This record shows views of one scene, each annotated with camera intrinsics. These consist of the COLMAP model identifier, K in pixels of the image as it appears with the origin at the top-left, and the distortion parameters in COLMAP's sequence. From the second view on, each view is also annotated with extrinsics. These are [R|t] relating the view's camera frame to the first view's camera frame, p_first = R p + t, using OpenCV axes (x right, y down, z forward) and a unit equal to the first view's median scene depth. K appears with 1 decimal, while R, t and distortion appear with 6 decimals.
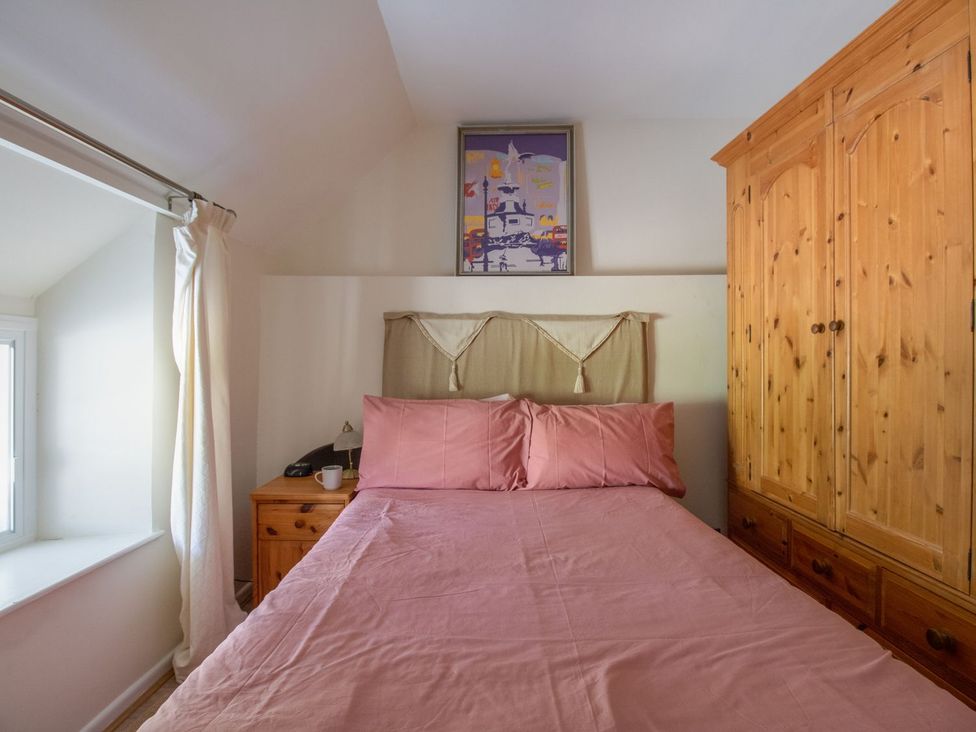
lens RADIAL K [[498.1, 0, 502.5], [0, 498.1, 360.7], [0, 0, 1]] dist [0.001347, -0.012833]
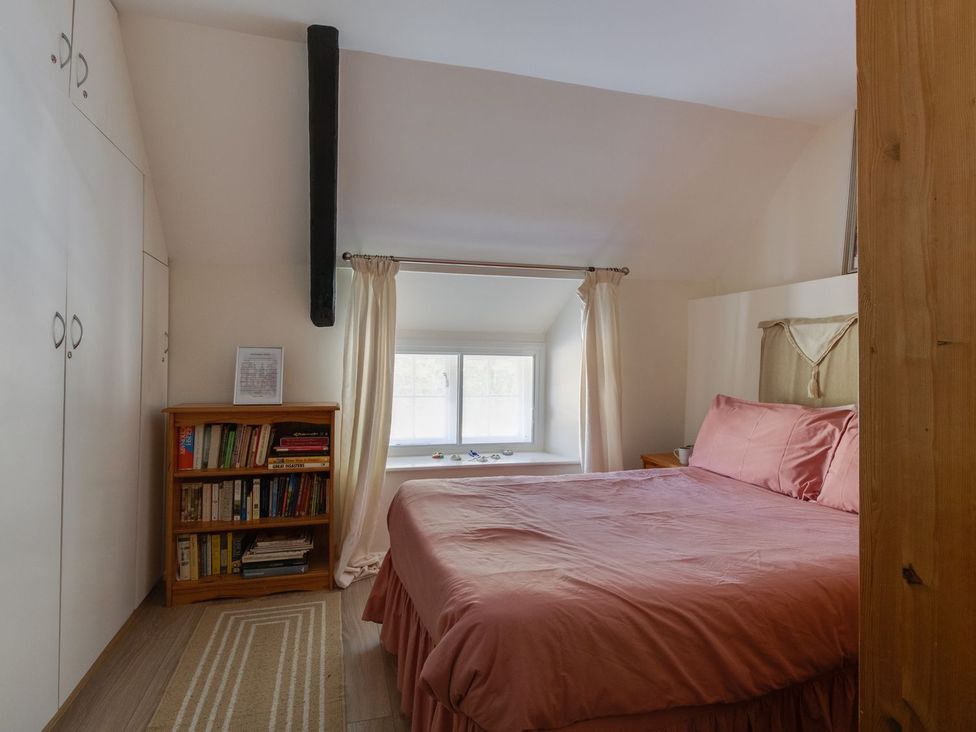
lens RADIAL K [[539.6, 0, 486.6], [0, 539.6, 361.0], [0, 0, 1]] dist [0.004008, -0.017792]
pose [[0.275553, 0.000783, -0.961286, 0.848007], [-0.005813, 0.999983, -0.000852, -0.006635], [0.961268, 0.005823, 0.275553, 0.110989]]
